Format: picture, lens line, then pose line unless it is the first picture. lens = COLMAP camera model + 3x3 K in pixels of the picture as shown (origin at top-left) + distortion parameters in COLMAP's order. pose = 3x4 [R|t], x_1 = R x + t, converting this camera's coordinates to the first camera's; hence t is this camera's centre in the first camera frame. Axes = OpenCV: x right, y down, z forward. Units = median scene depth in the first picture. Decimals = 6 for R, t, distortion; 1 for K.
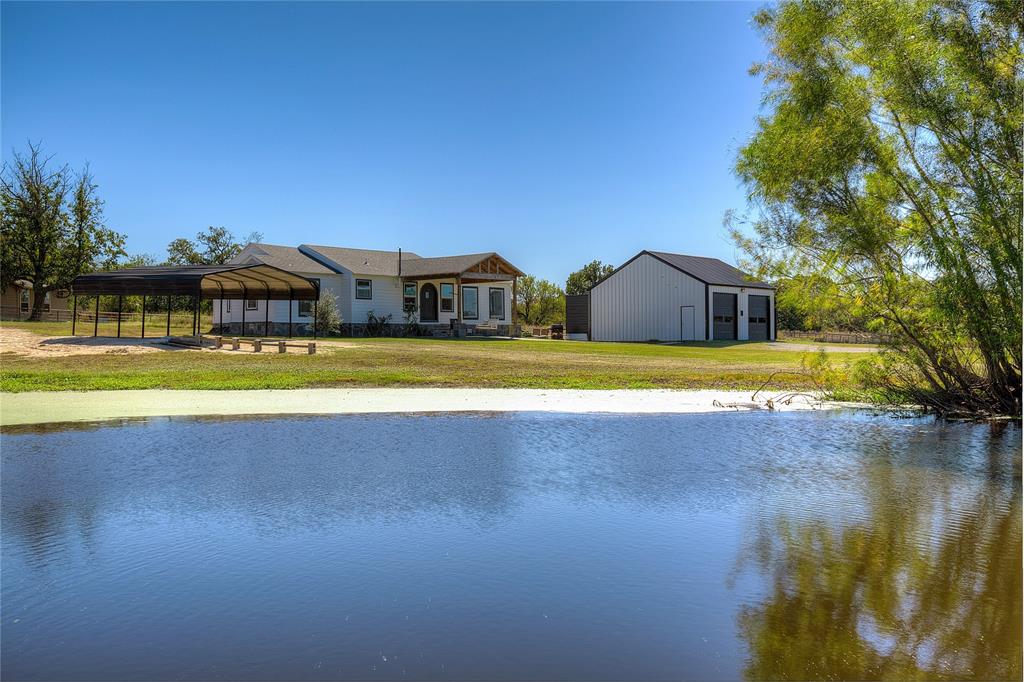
lens RADIAL K [[1000.7, 0, 513.5], [0, 1000.7, 340.4], [0, 0, 1]] dist [-0.002195, 0.000000]
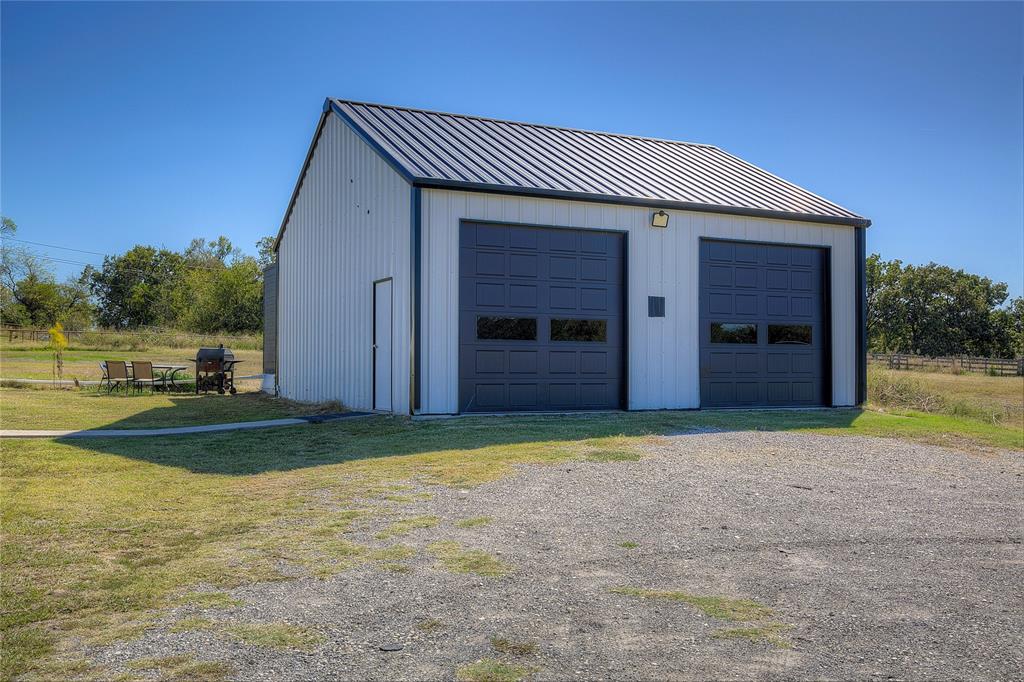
lens RADIAL K [[1000.7, 0, 510.2], [0, 1000.7, 340.2], [0, 0, 1]] dist [-0.002195, 0.000000]
pose [[0.929126, 0.000953, -0.369763, 0.292242], [-0.007262, 0.999851, -0.015669, -0.014283], [0.369693, 0.017243, 0.928994, 0.750419]]
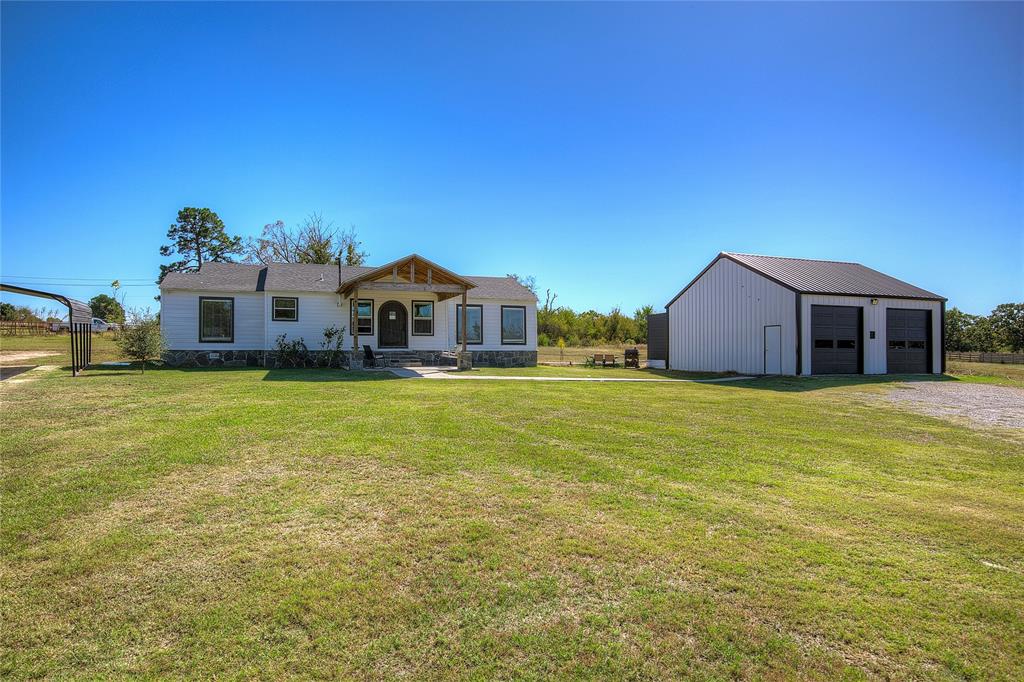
lens RADIAL K [[599.9, 0, 511.4], [0, 599.9, 342.2], [0, 0, 1]] dist [0.000989, 0.000057]
pose [[0.890882, 0.002275, -0.454229, 0.196410], [-0.007596, 0.999922, -0.009890, -0.016552], [0.454171, 0.012261, 0.890830, 0.526751]]
